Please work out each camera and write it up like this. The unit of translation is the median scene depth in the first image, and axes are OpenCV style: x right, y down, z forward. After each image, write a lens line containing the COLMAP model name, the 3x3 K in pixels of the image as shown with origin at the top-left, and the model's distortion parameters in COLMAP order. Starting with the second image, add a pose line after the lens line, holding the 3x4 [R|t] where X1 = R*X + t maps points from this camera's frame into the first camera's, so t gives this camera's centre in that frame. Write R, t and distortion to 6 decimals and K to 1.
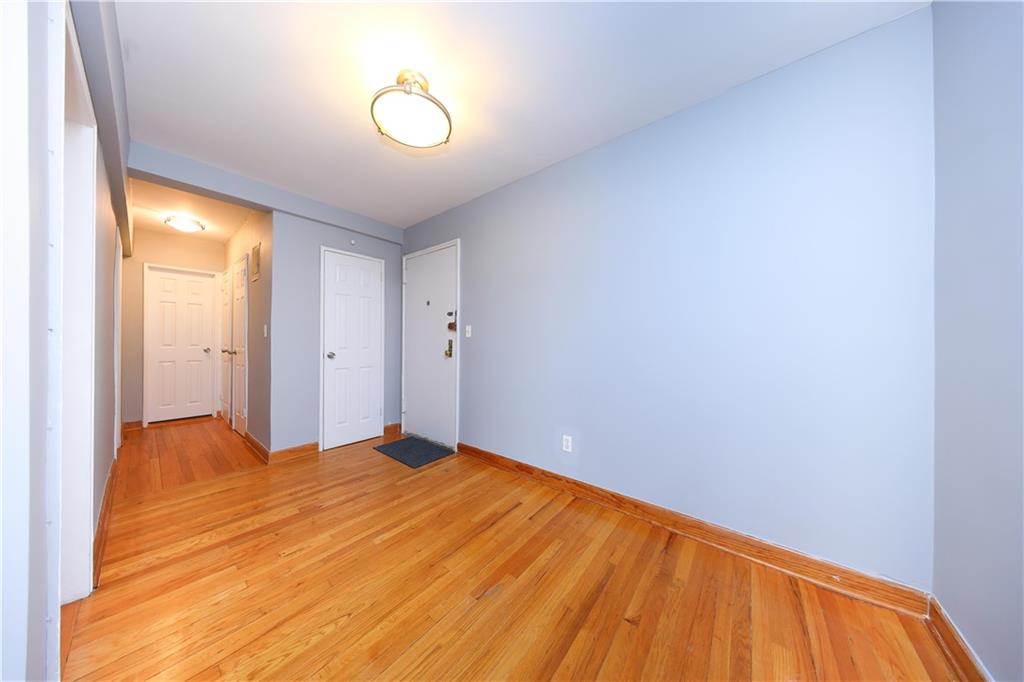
lens RADIAL K [[296.1, 0, 508.5], [0, 296.1, 339.0], [0, 0, 1]] dist [-0.000173, 0.000029]
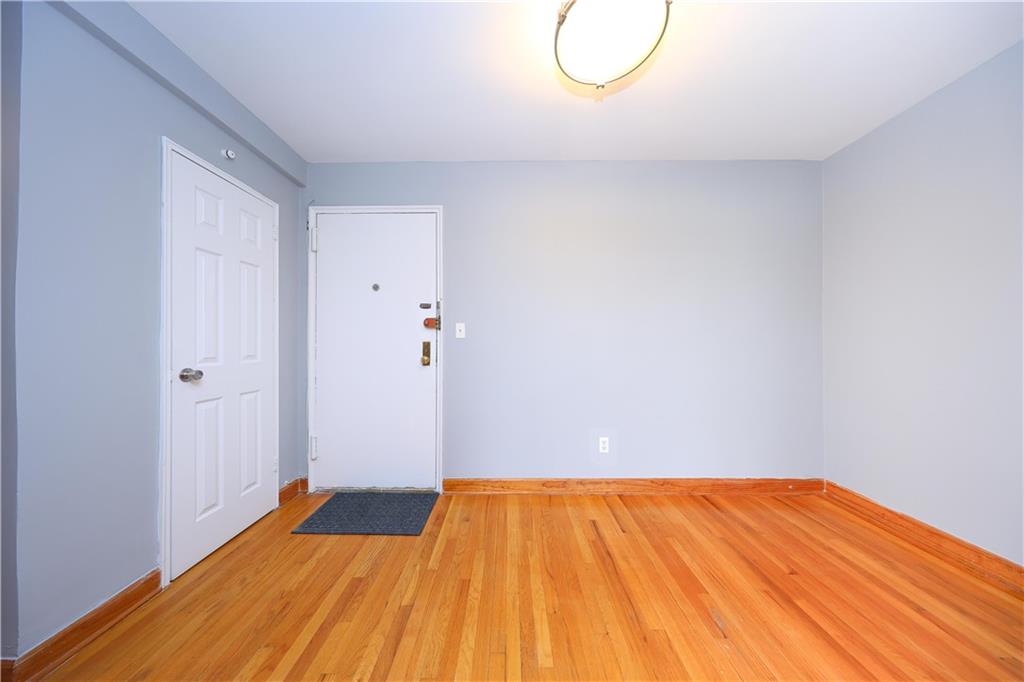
lens RADIAL K [[296.1, 0, 508.5], [0, 296.1, 339.0], [0, 0, 1]] dist [-0.000173, 0.000029]
pose [[0.780268, 0.000772, 0.625445, -0.681779], [-0.001705, 0.999998, 0.000893, -0.006165], [-0.625443, -0.001764, 0.780268, 0.420806]]
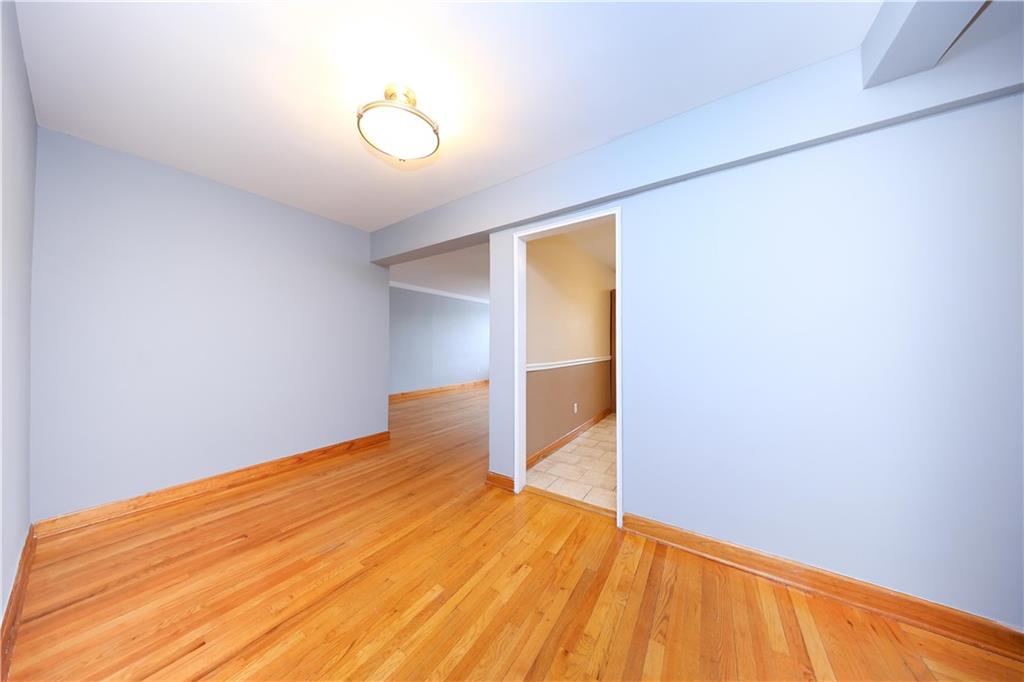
lens RADIAL K [[296.1, 0, 508.5], [0, 296.1, 339.0], [0, 0, 1]] dist [-0.000173, 0.000029]
pose [[-0.996592, -0.011959, -0.081622, -0.429492], [-0.009845, 0.999607, -0.026247, -0.017411], [0.081904, -0.025354, -0.996318, 1.428538]]
